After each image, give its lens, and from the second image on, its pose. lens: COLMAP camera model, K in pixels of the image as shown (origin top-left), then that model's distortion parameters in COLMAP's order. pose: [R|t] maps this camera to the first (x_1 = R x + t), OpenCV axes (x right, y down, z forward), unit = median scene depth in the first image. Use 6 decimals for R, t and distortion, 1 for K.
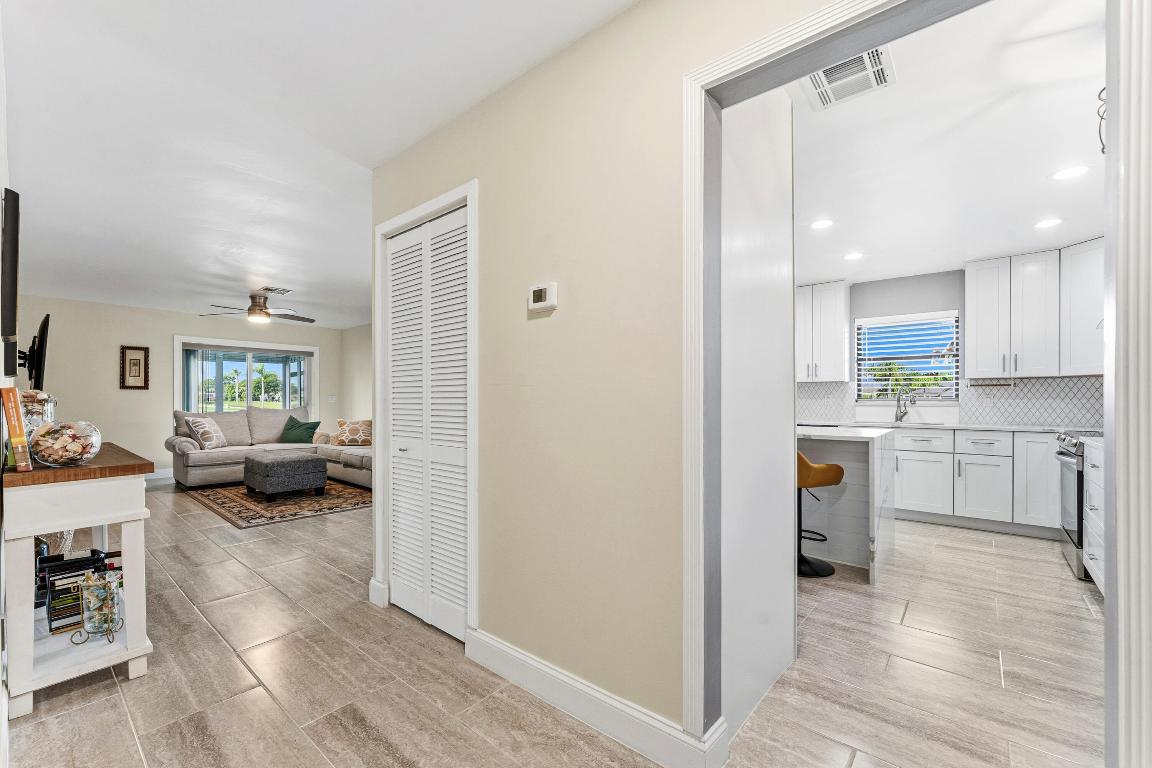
lens RADIAL K [[472.3, 0, 574.6], [0, 472.3, 403.5], [0, 0, 1]] dist [-0.004354, 0.000580]
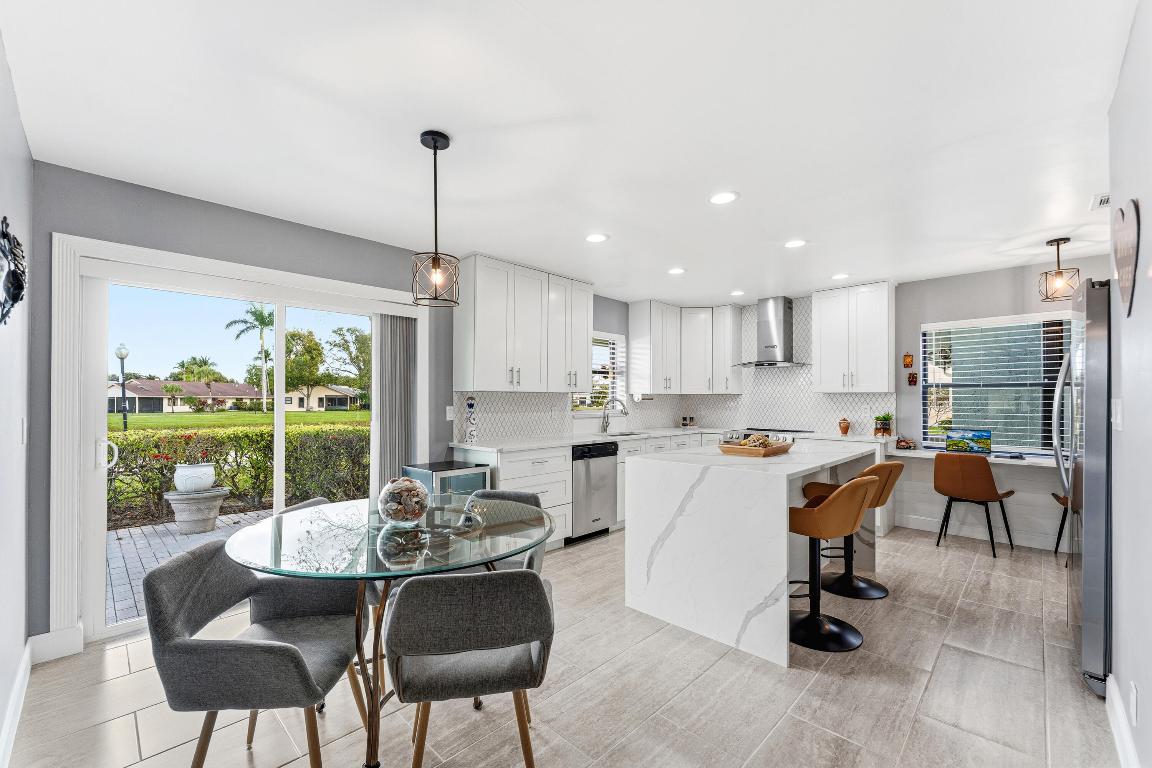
lens RADIAL K [[472.3, 0, 569.8], [0, 472.3, 398.4], [0, 0, 1]] dist [-0.004354, 0.000580]
pose [[0.074601, 0.002493, 0.997210, -0.347179], [0.007826, 0.999965, -0.003085, -0.032346], [-0.997183, 0.008035, 0.074578, 0.931904]]
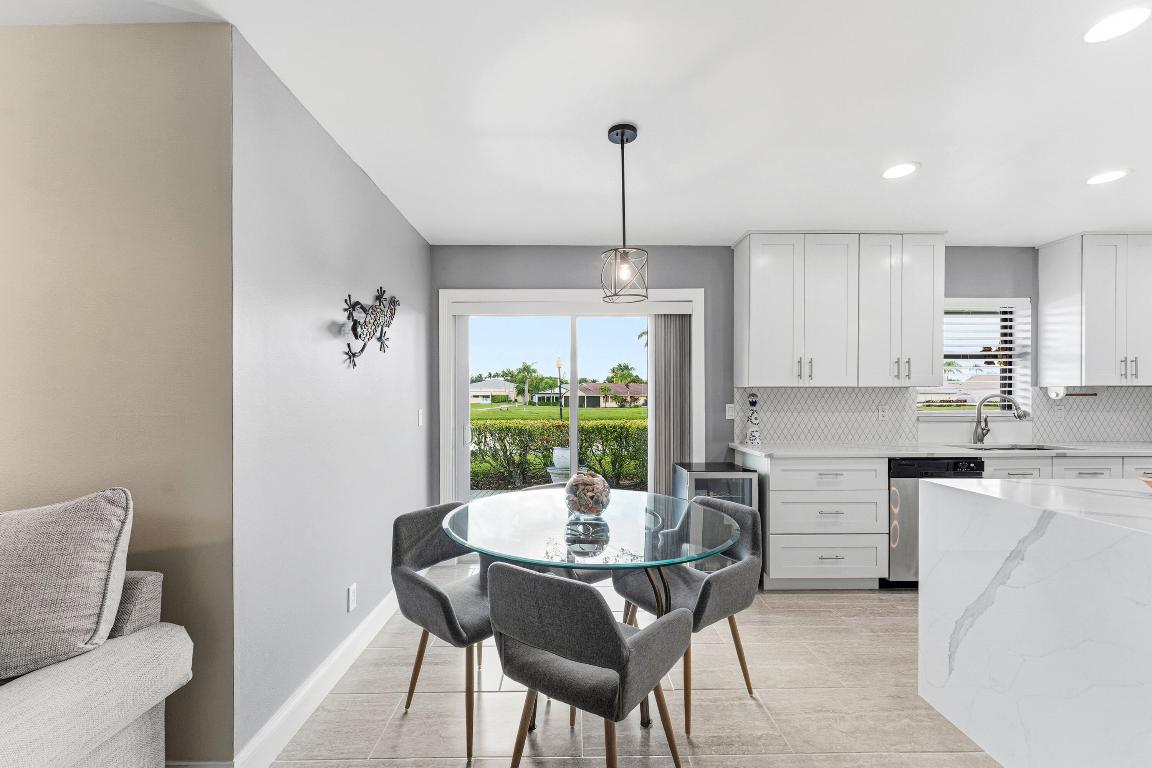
lens RADIAL K [[472.3, 0, 574.9], [0, 472.3, 399.1], [0, 0, 1]] dist [-0.004354, 0.000580]
pose [[0.756230, -0.005262, 0.654284, -0.245354], [0.009457, 0.999951, -0.002889, -0.031006], [-0.654237, 0.008372, 0.756243, 0.800640]]
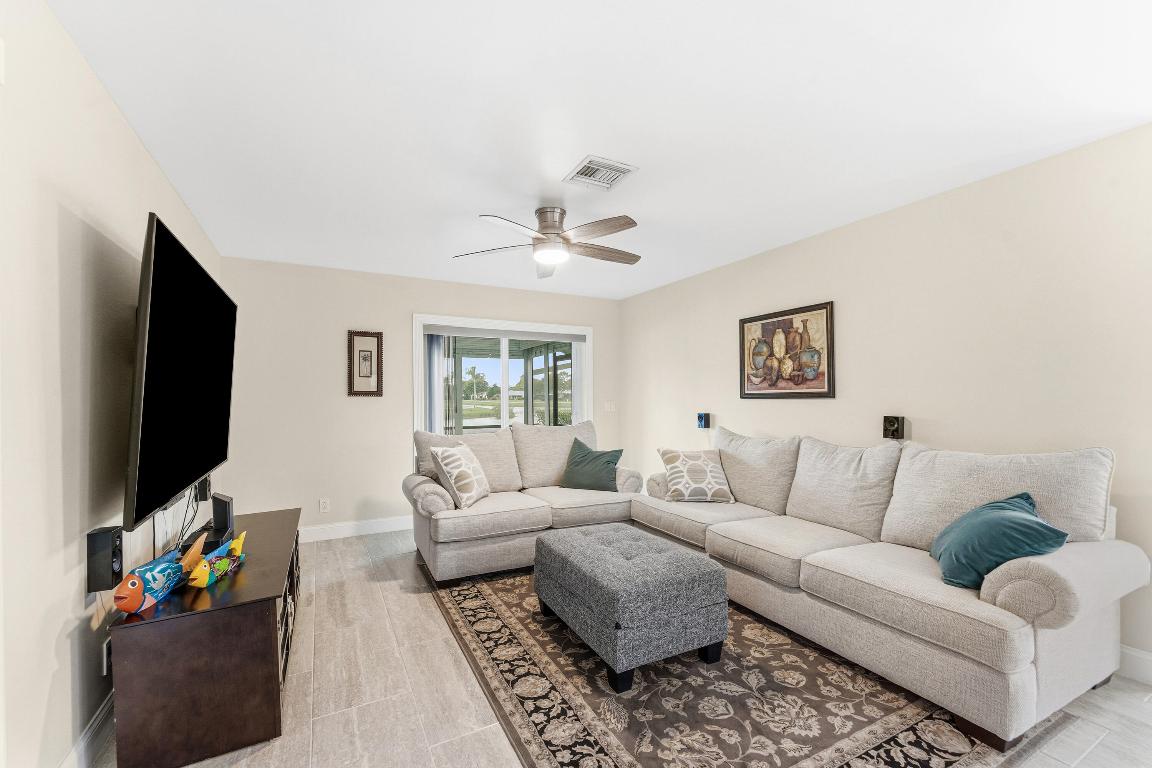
lens RADIAL K [[472.3, 0, 574.5], [0, 472.3, 395.7], [0, 0, 1]] dist [-0.004354, 0.000580]
pose [[0.933340, -0.008078, -0.358902, -0.534987], [0.004754, 0.999937, -0.010141, -0.028803], [0.358961, 0.007759, 0.933320, 0.616478]]
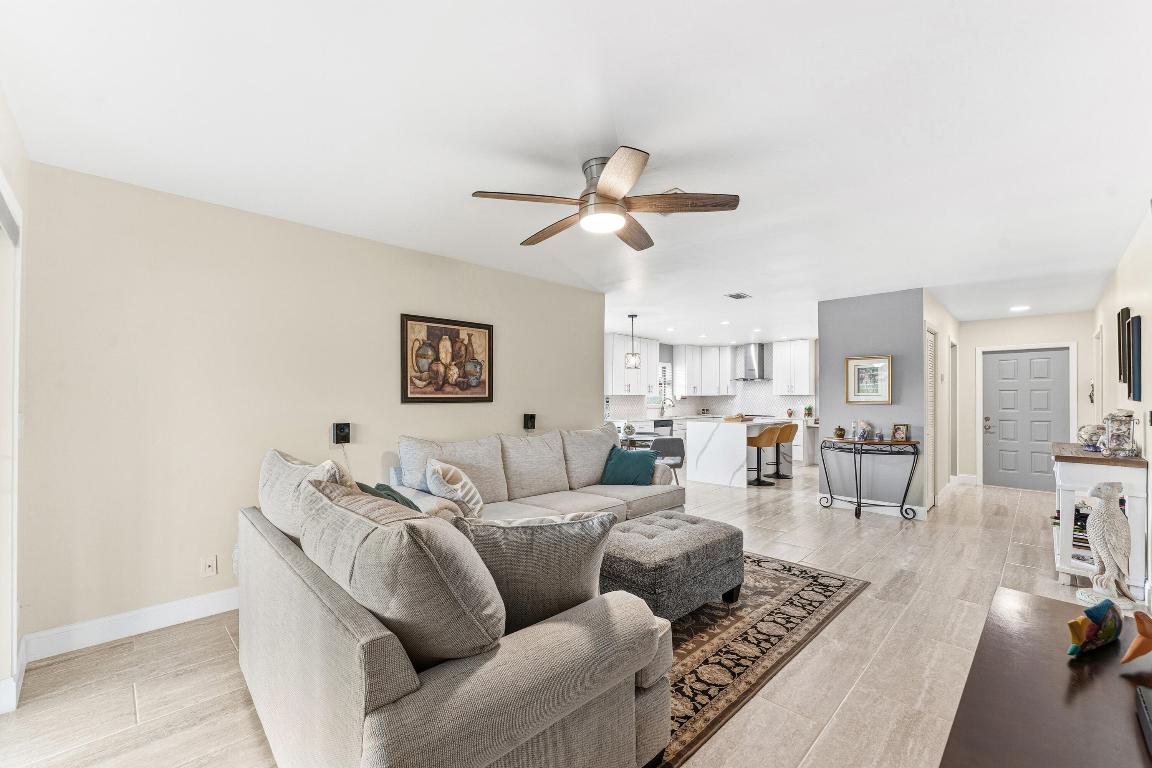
lens RADIAL K [[472.3, 0, 572.2], [0, 472.3, 391.7], [0, 0, 1]] dist [-0.004354, 0.000580]
pose [[0.079478, 0.015158, 0.996721, -1.222064], [0.008660, 0.999836, -0.015896, -0.034237], [-0.996799, 0.009895, 0.079334, 1.136006]]
